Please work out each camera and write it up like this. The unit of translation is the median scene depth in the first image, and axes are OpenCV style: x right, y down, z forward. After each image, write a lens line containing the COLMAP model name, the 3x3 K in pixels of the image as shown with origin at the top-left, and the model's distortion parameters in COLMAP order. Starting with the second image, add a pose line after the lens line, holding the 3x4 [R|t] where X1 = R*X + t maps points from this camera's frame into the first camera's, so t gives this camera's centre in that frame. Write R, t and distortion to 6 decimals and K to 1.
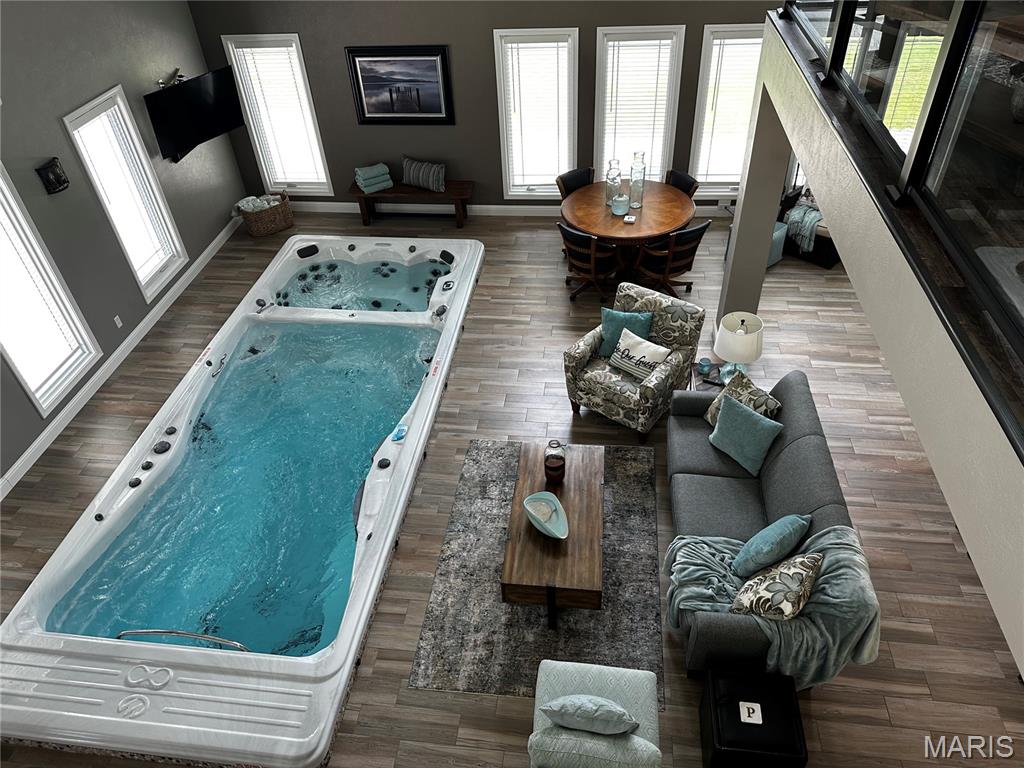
lens RADIAL K [[708.7, 0, 514.7], [0, 708.7, 380.3], [0, 0, 1]] dist [0.010840, -0.019897]
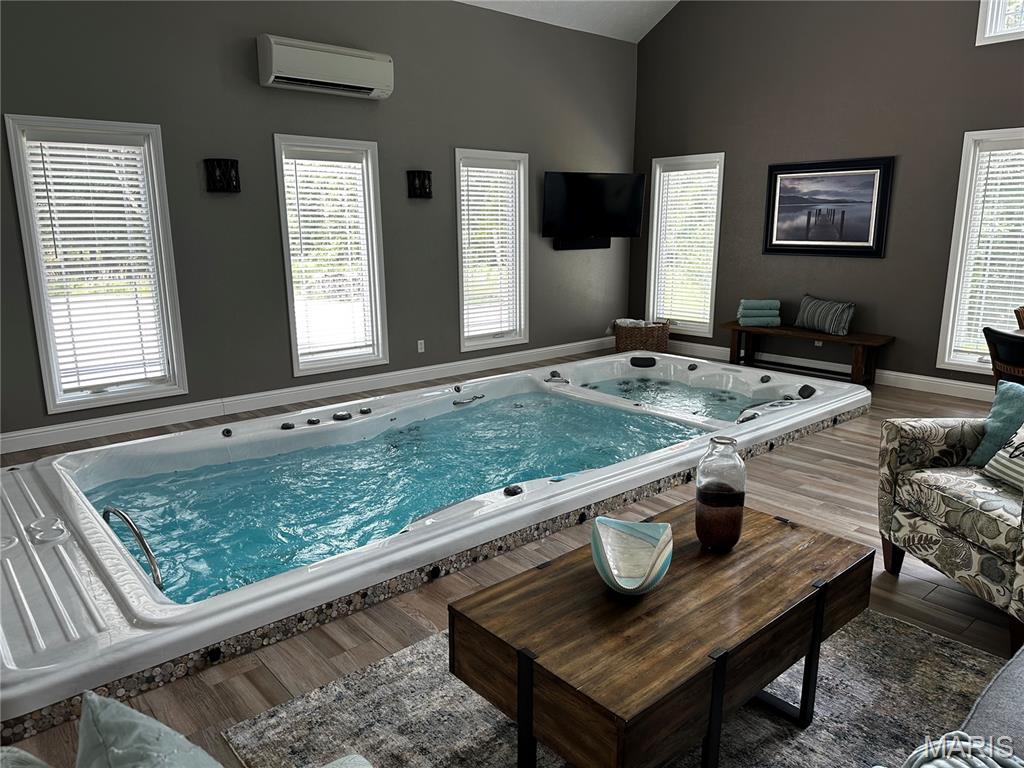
lens RADIAL K [[708.7, 0, 502.8], [0, 708.7, 385.0], [0, 0, 1]] dist [0.010840, -0.019897]
pose [[0.730816, 0.185240, -0.656958, 0.149584], [-0.456214, 0.848471, -0.268264, 0.150768], [0.507717, 0.495765, 0.704586, 0.351491]]
